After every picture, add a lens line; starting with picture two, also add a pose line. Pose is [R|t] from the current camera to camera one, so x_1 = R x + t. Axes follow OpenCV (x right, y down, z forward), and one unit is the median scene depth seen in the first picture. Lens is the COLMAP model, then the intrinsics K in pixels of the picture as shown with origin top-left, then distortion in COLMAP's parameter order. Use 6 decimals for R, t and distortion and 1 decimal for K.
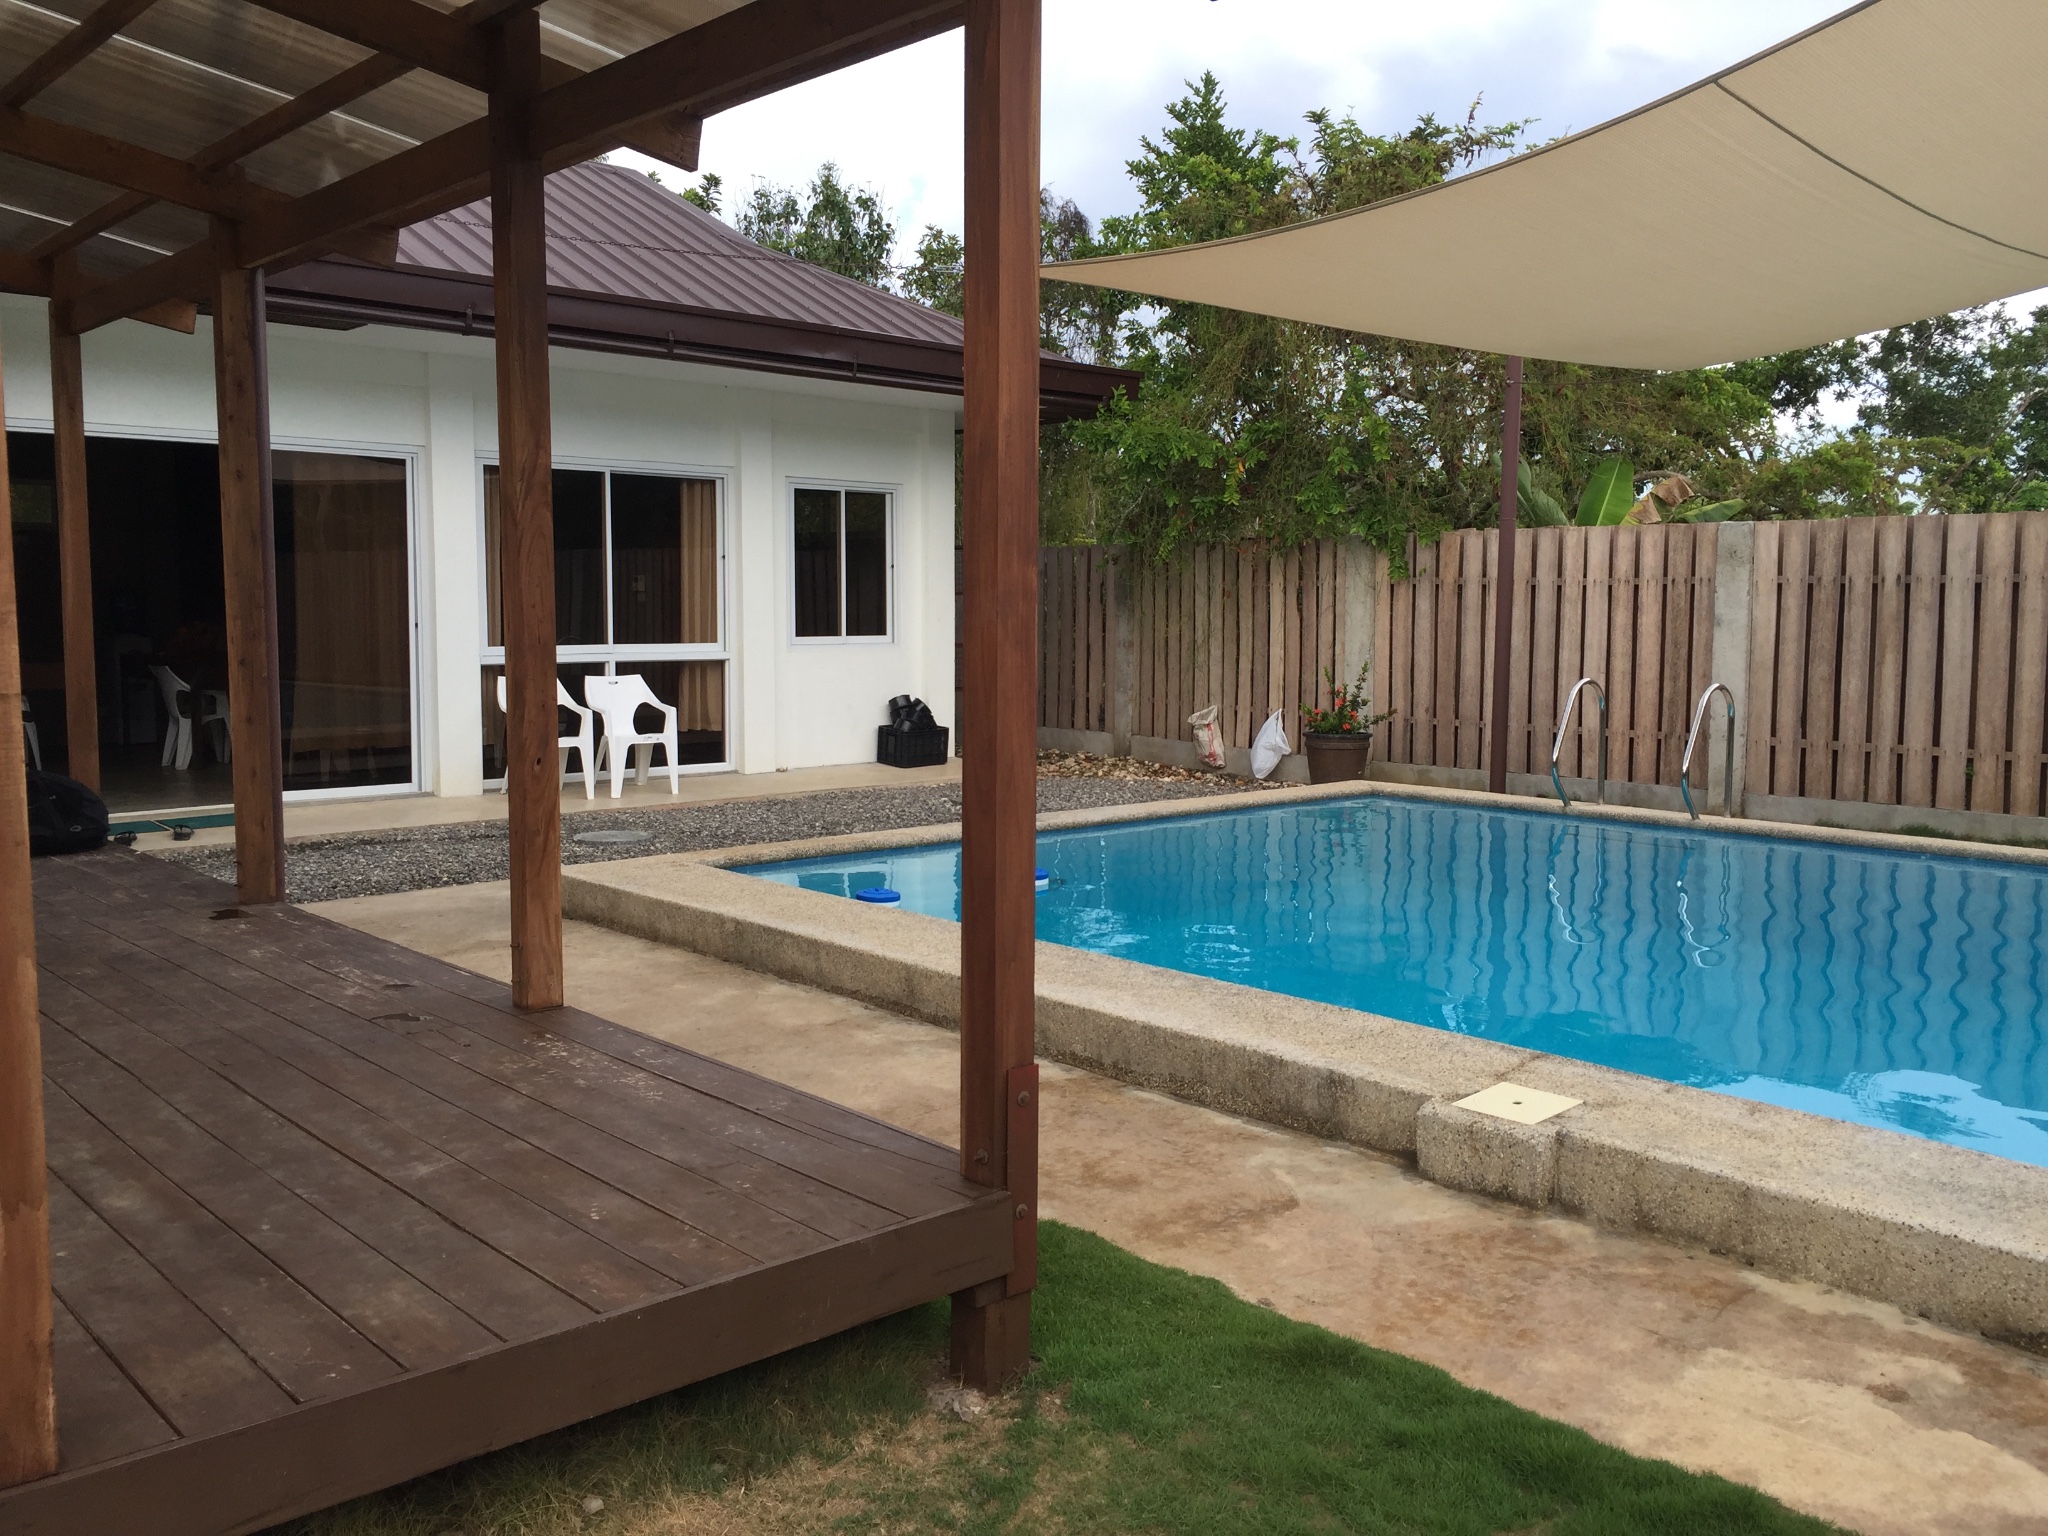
lens RADIAL K [[1740.0, 0, 1030.5], [0, 1740.0, 754.9], [0, 0, 1]] dist [0.075683, -0.113460]
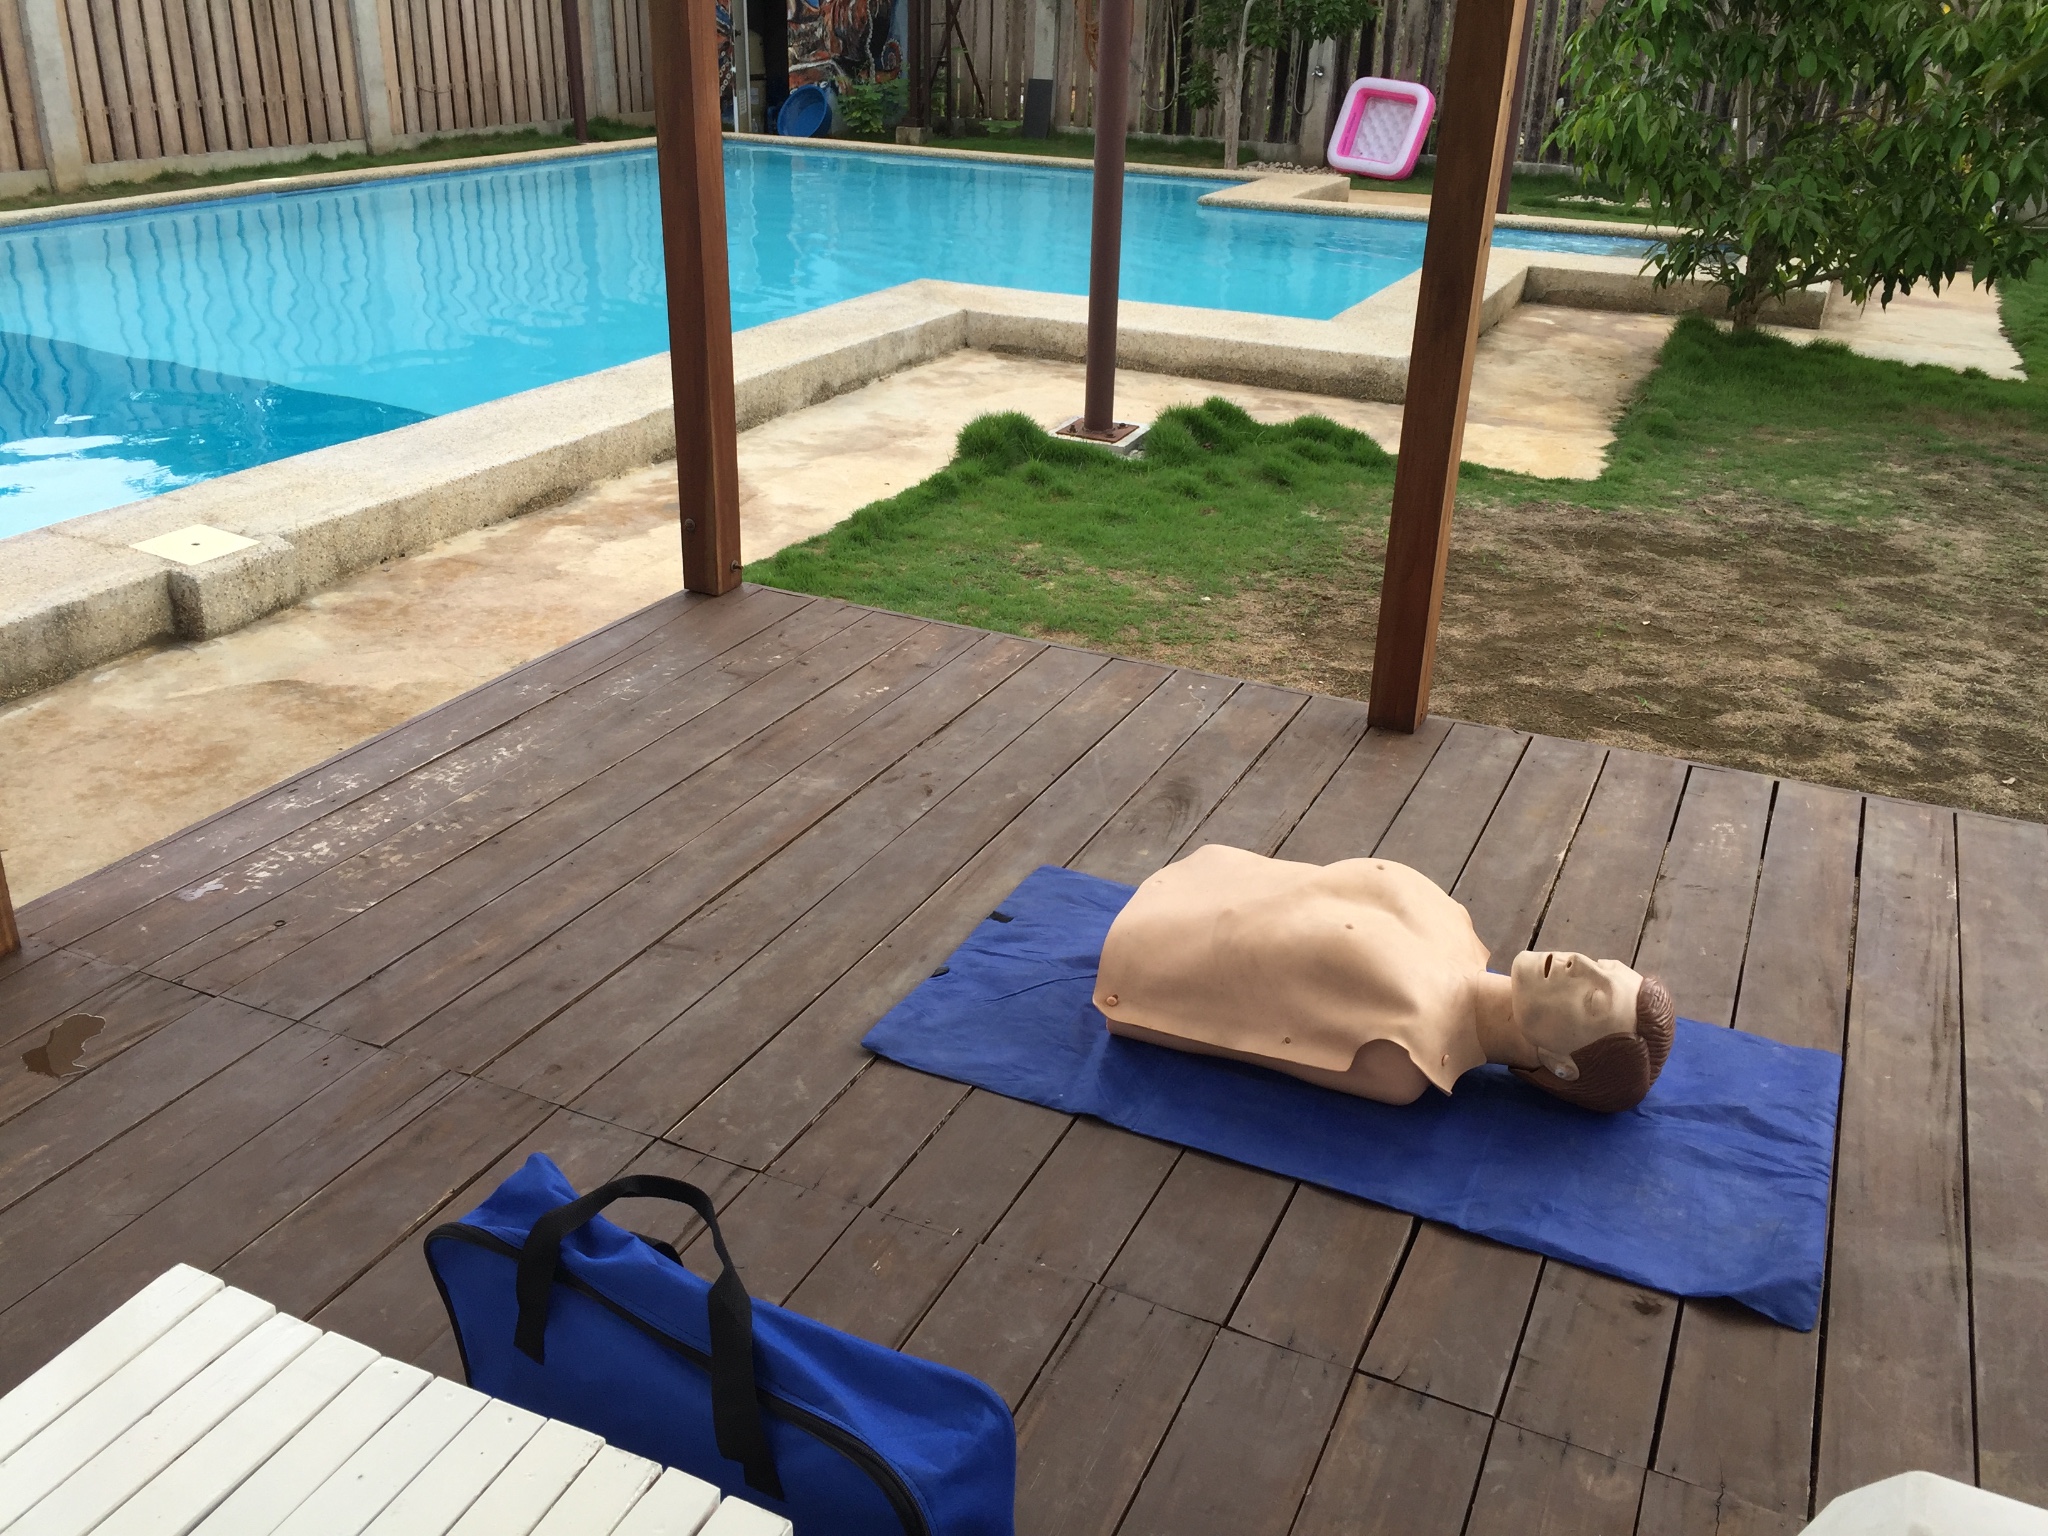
lens RADIAL K [[1740.0, 0, 1030.5], [0, 1740.0, 754.9], [0, 0, 1]] dist [0.075683, -0.113460]
pose [[-0.388353, -0.396354, 0.831917, -0.995112], [0.052530, 0.891785, 0.449400, -0.167451], [-0.920012, 0.218227, -0.325506, 1.018925]]
